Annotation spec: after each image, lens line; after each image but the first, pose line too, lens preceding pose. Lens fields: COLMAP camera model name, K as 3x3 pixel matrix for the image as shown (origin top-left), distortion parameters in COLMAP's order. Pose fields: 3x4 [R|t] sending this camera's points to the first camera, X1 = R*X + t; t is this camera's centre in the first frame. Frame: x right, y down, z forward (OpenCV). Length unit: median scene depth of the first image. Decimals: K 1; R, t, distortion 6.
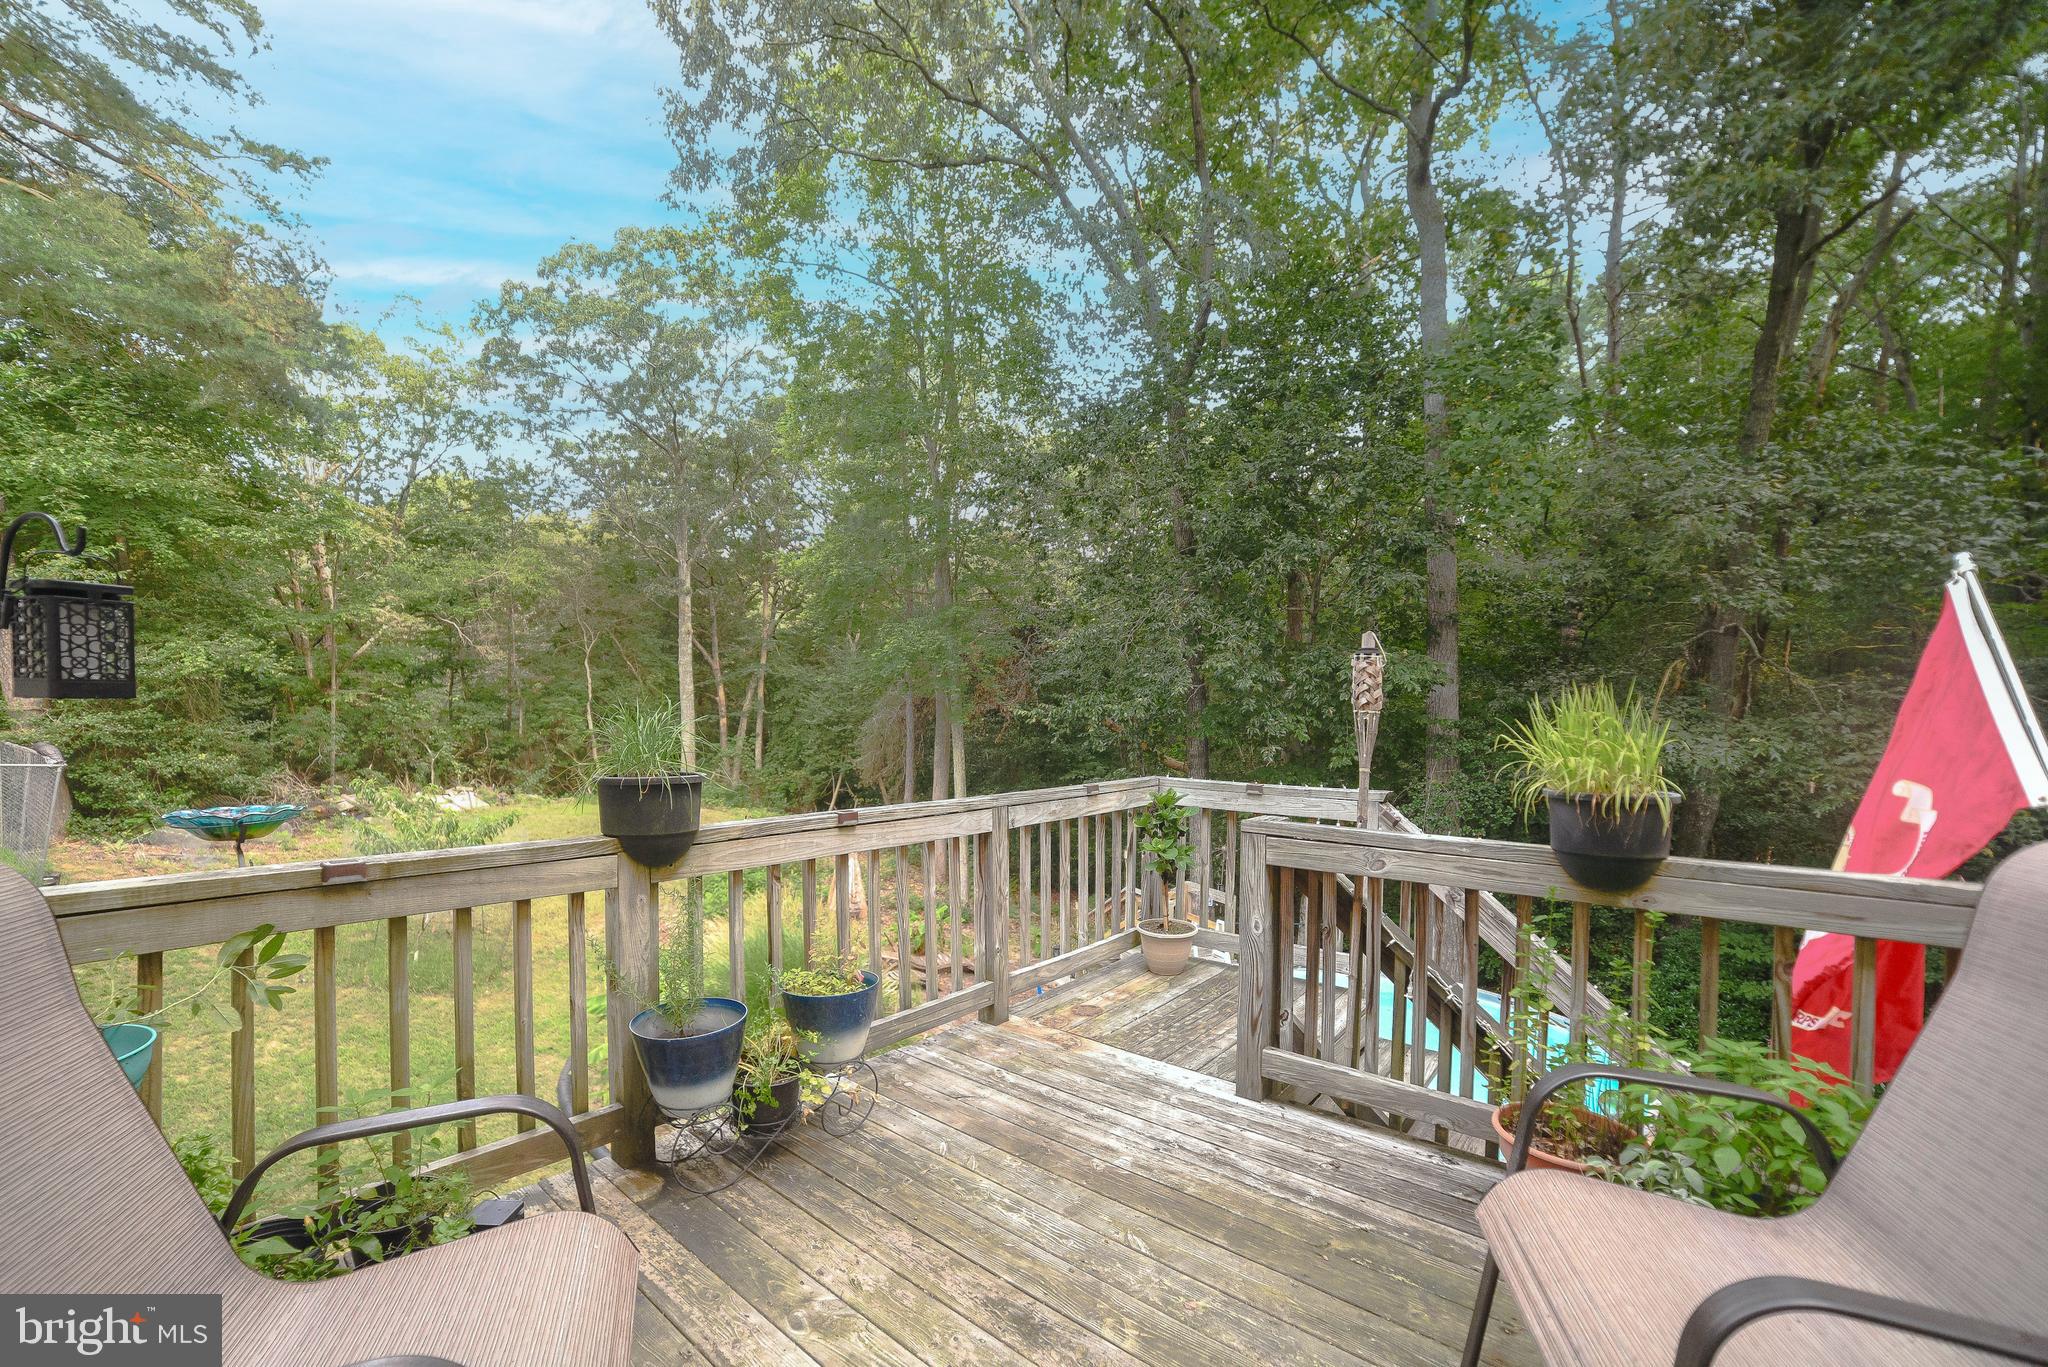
lens RADIAL K [[840.5, 0, 1015.3], [0, 840.5, 714.5], [0, 0, 1]] dist [-0.064069, 0.015906]
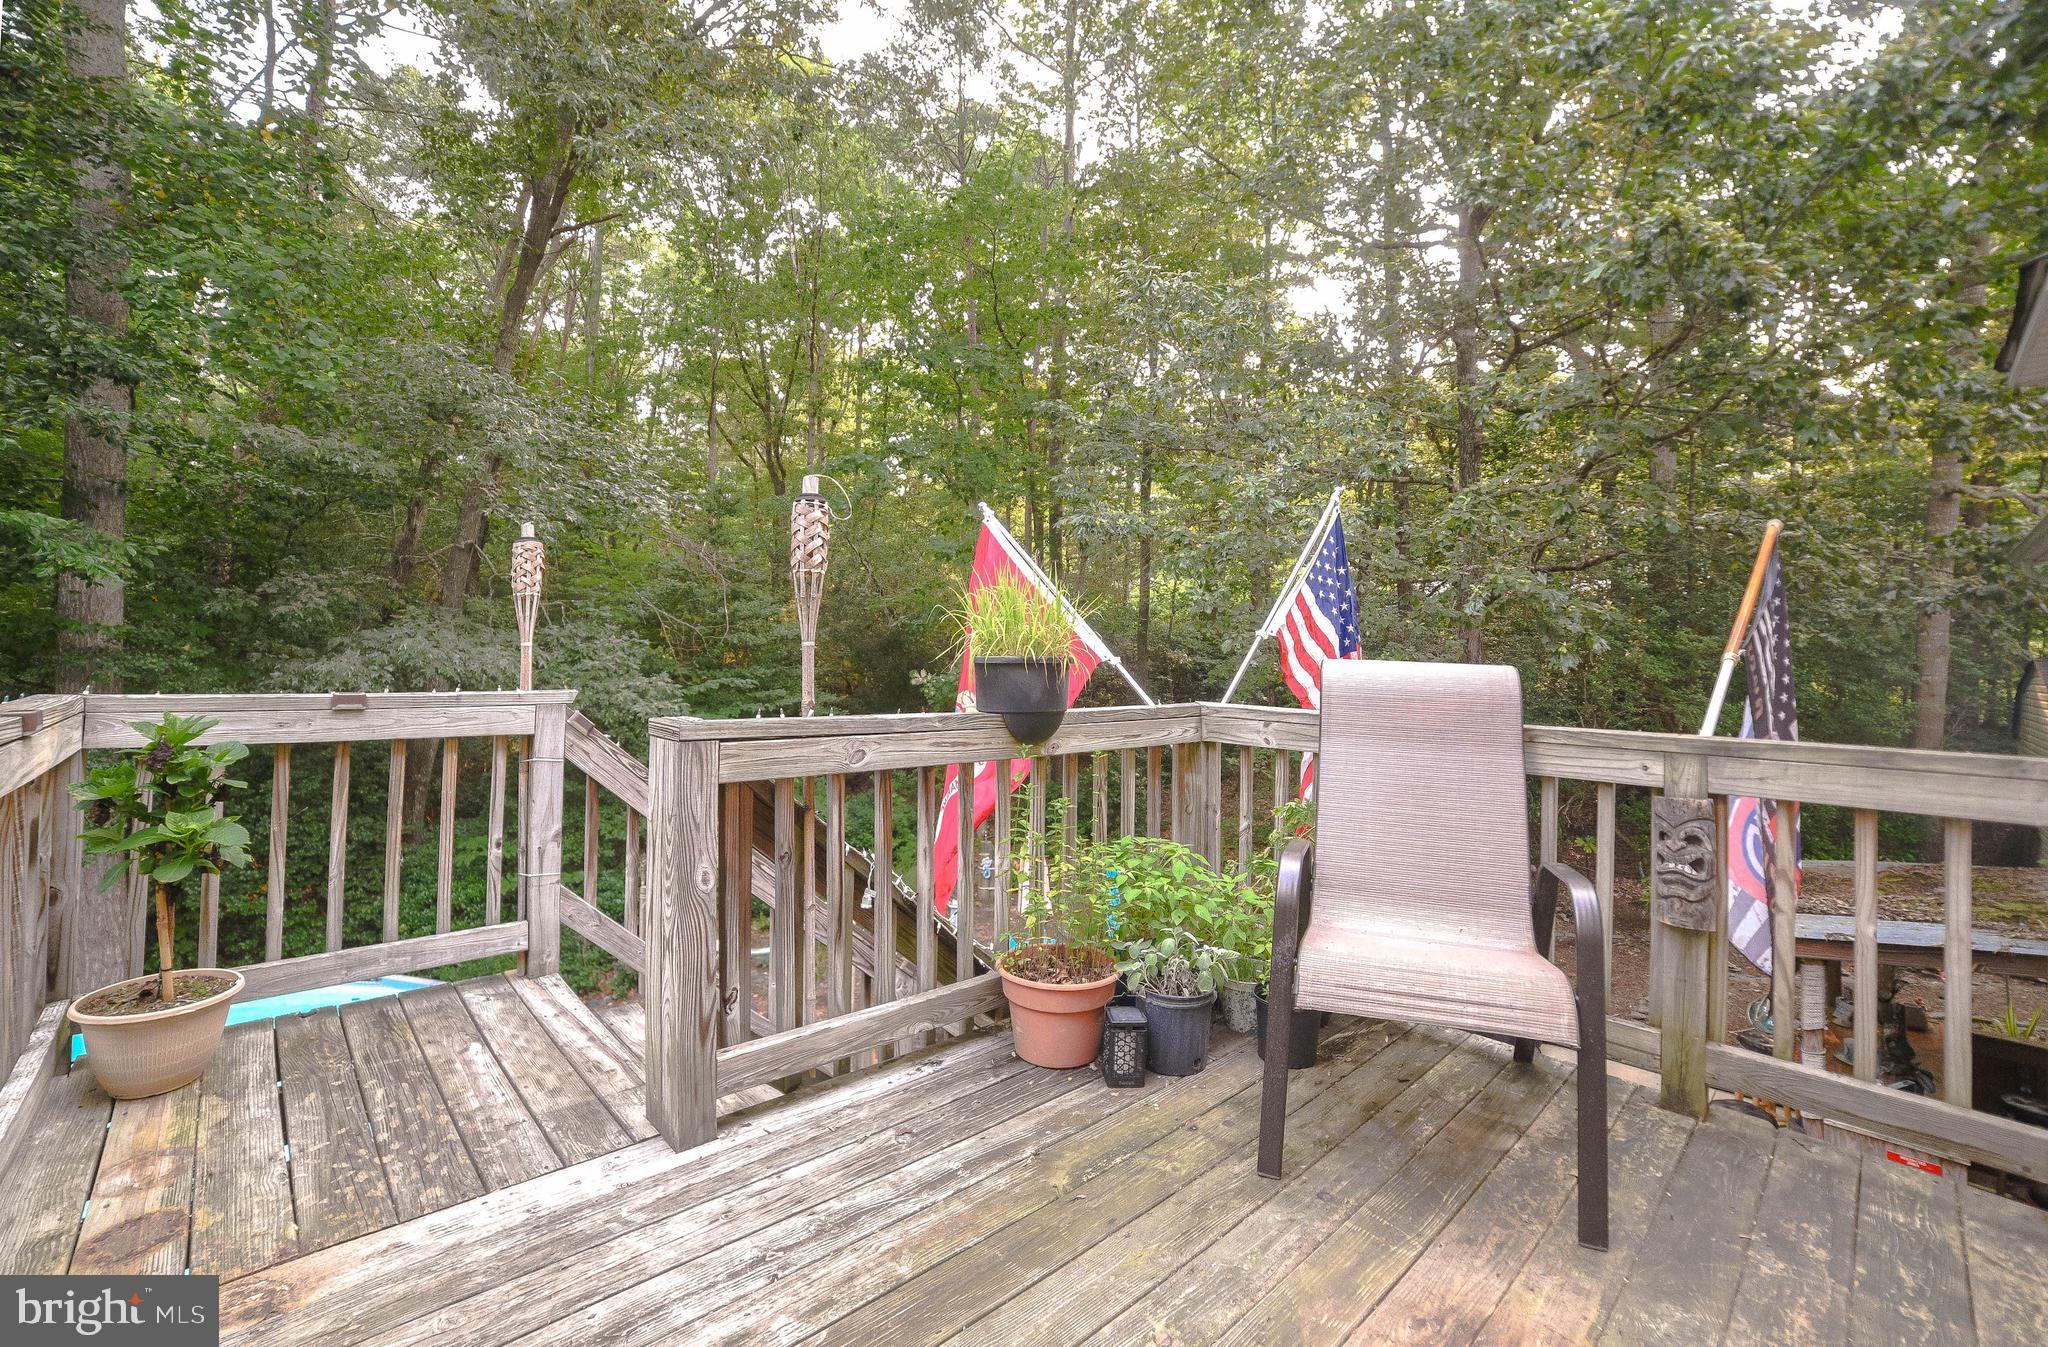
lens RADIAL K [[851.4, 0, 1024.0], [0, 851.4, 673.5], [0, 0, 1]] dist [-0.029040, -0.000060]
pose [[0.102277, 0.000511, 0.994756, -0.367381], [-0.034271, 0.999408, 0.003010, 0.083222], [-0.994165, -0.034399, 0.102234, 0.713388]]
